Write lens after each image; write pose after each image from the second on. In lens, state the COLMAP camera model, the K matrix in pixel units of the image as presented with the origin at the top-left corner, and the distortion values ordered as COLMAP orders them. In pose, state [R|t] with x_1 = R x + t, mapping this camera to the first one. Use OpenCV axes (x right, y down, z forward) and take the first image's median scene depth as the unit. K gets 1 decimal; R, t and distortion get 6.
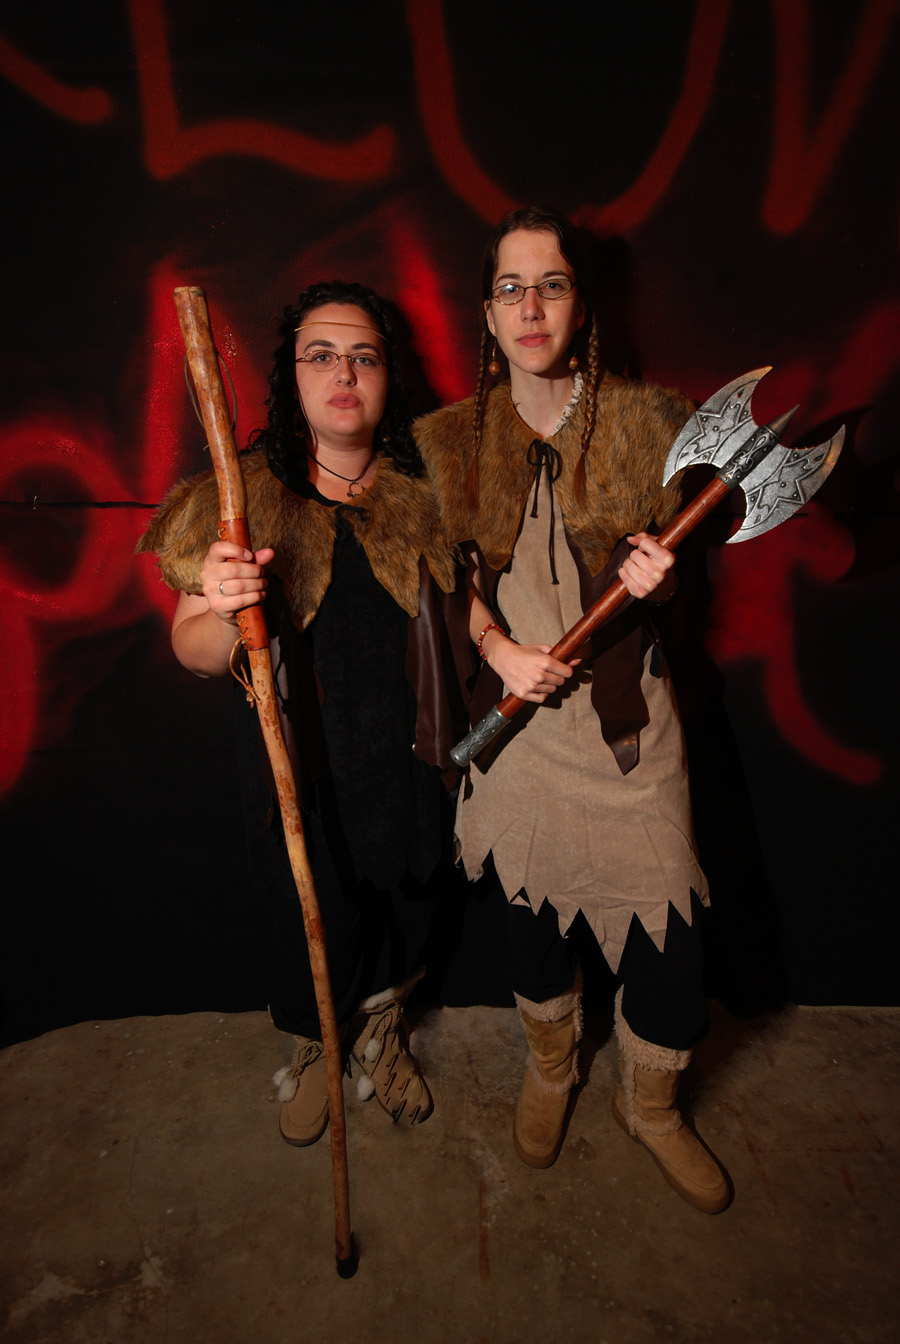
lens RADIAL K [[737.6, 0, 455.9], [0, 737.6, 670.9], [0, 0, 1]] dist [0.045060, -0.019202]
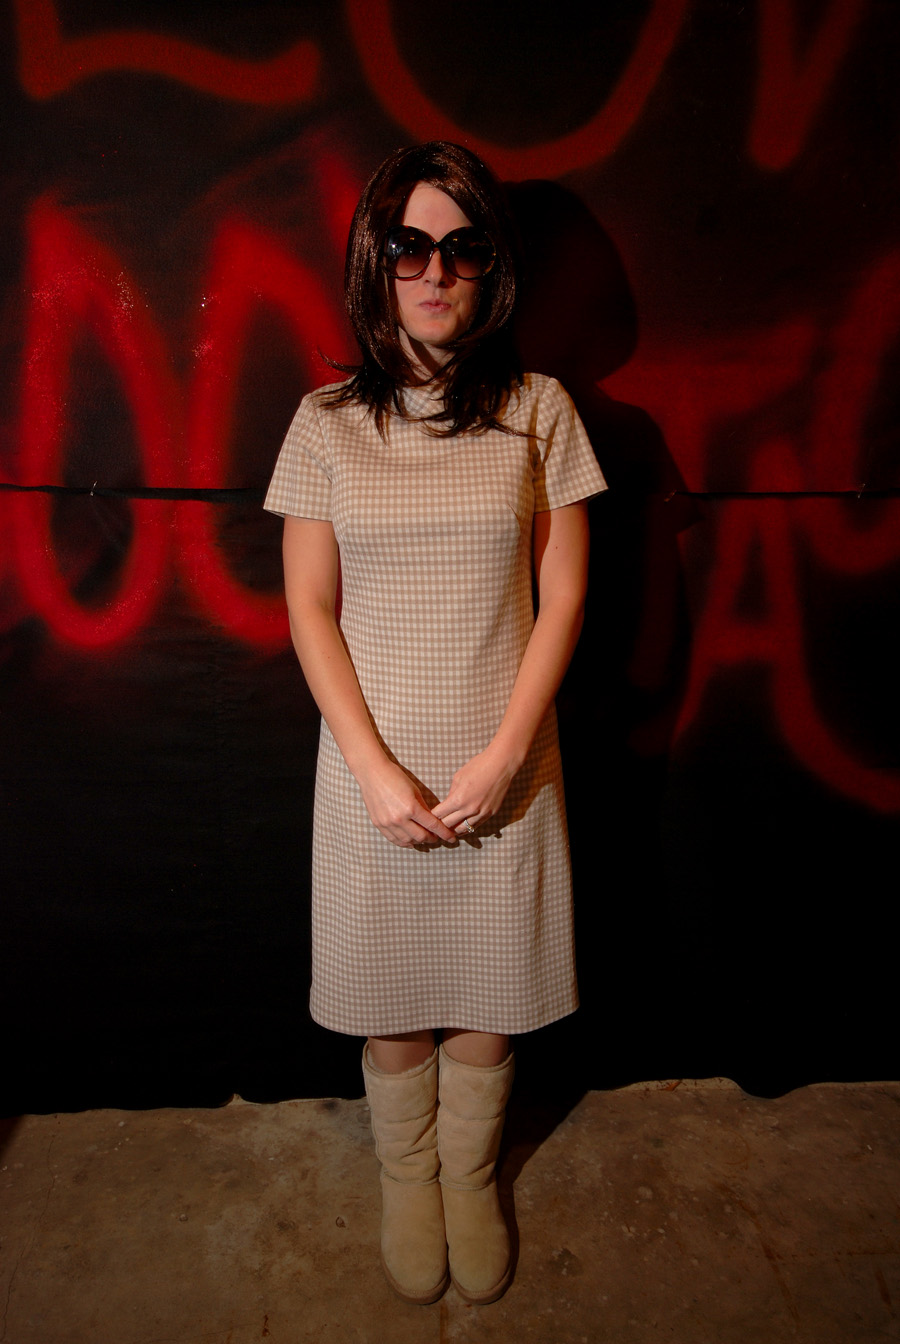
lens RADIAL K [[917.7, 0, 455.7], [0, 917.7, 669.4], [0, 0, 1]] dist [0.037862, -0.004362]
pose [[0.999242, -0.014912, 0.035947, 0.022234], [0.015920, 0.999483, -0.027930, 0.015439], [-0.035512, 0.028481, 0.998963, -0.036414]]
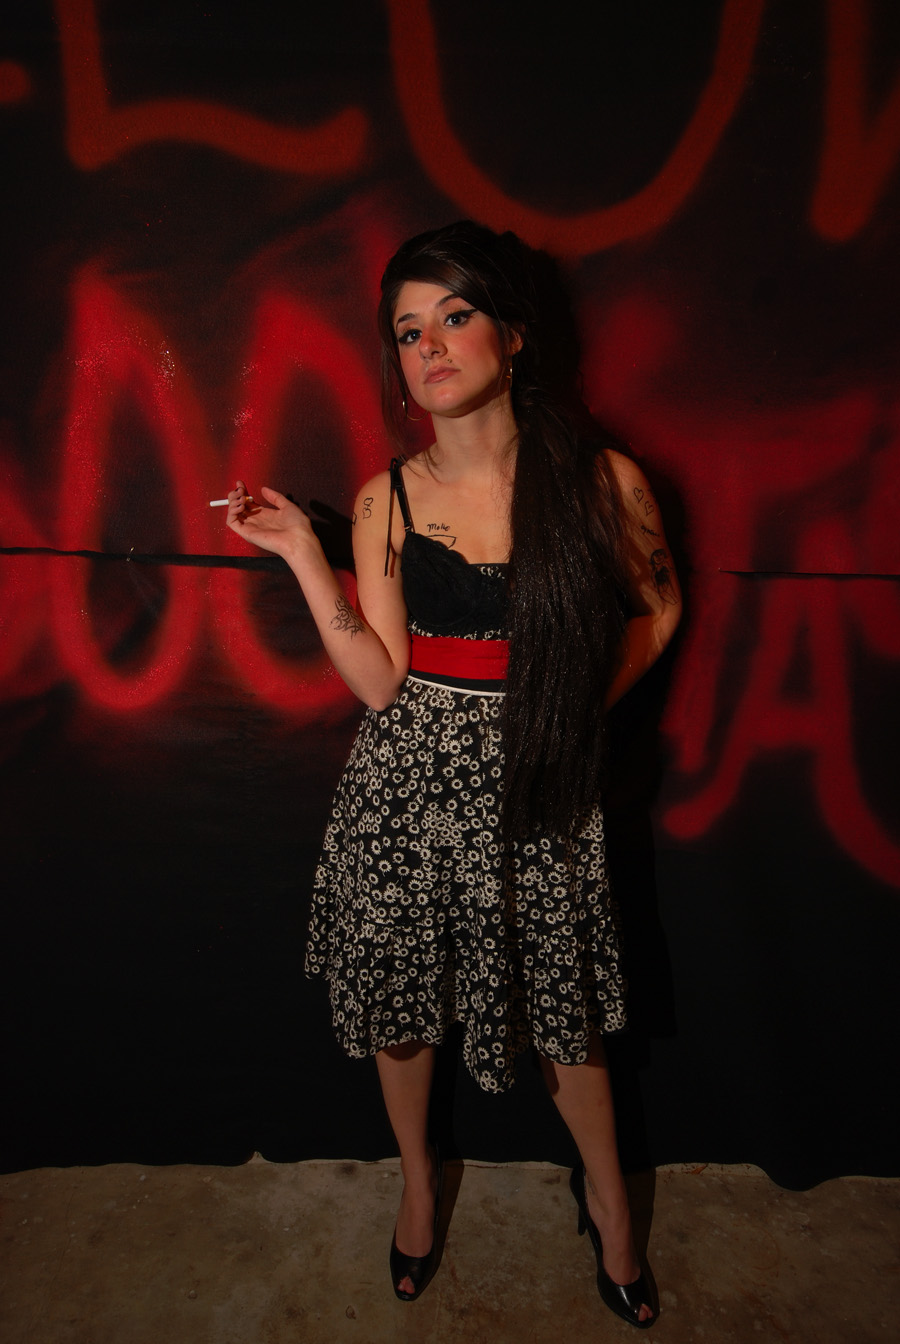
lens RADIAL K [[797.3, 0, 455.4], [0, 797.3, 670.1], [0, 0, 1]] dist [0.043385, -0.016295]
pose [[0.999698, 0.017330, -0.017448, 0.039837], [-0.018188, 0.998571, -0.050258, -0.055974], [0.016553, 0.050560, 0.998584, 0.123781]]
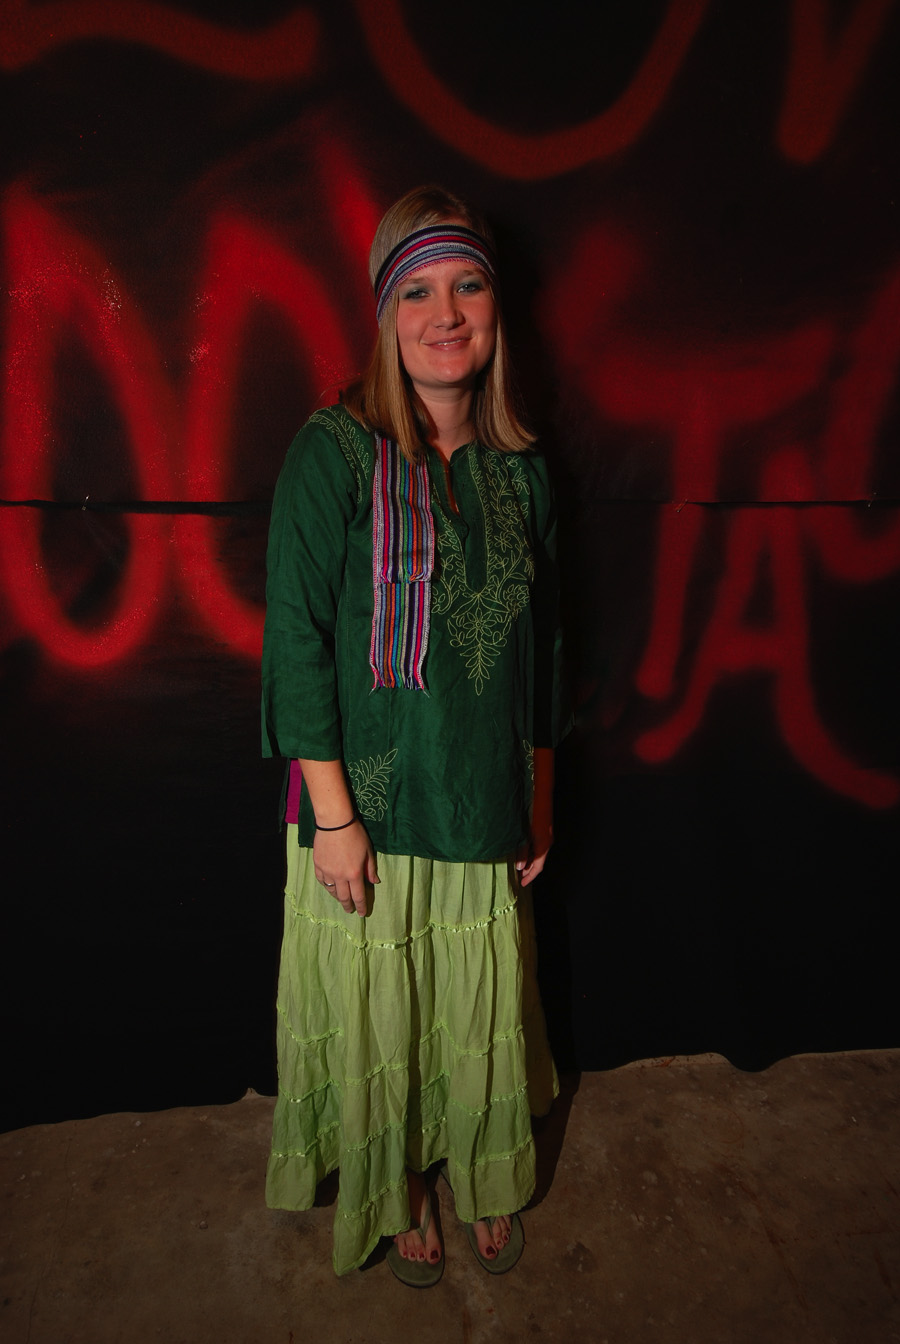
lens RADIAL K [[797.3, 0, 455.4], [0, 797.3, 670.1], [0, 0, 1]] dist [0.043385, -0.016295]
pose [[0.996395, -0.031082, 0.078941, -0.025870], [0.028679, 0.999095, 0.031402, -0.062572], [-0.079846, -0.029025, 0.996385, 0.122311]]
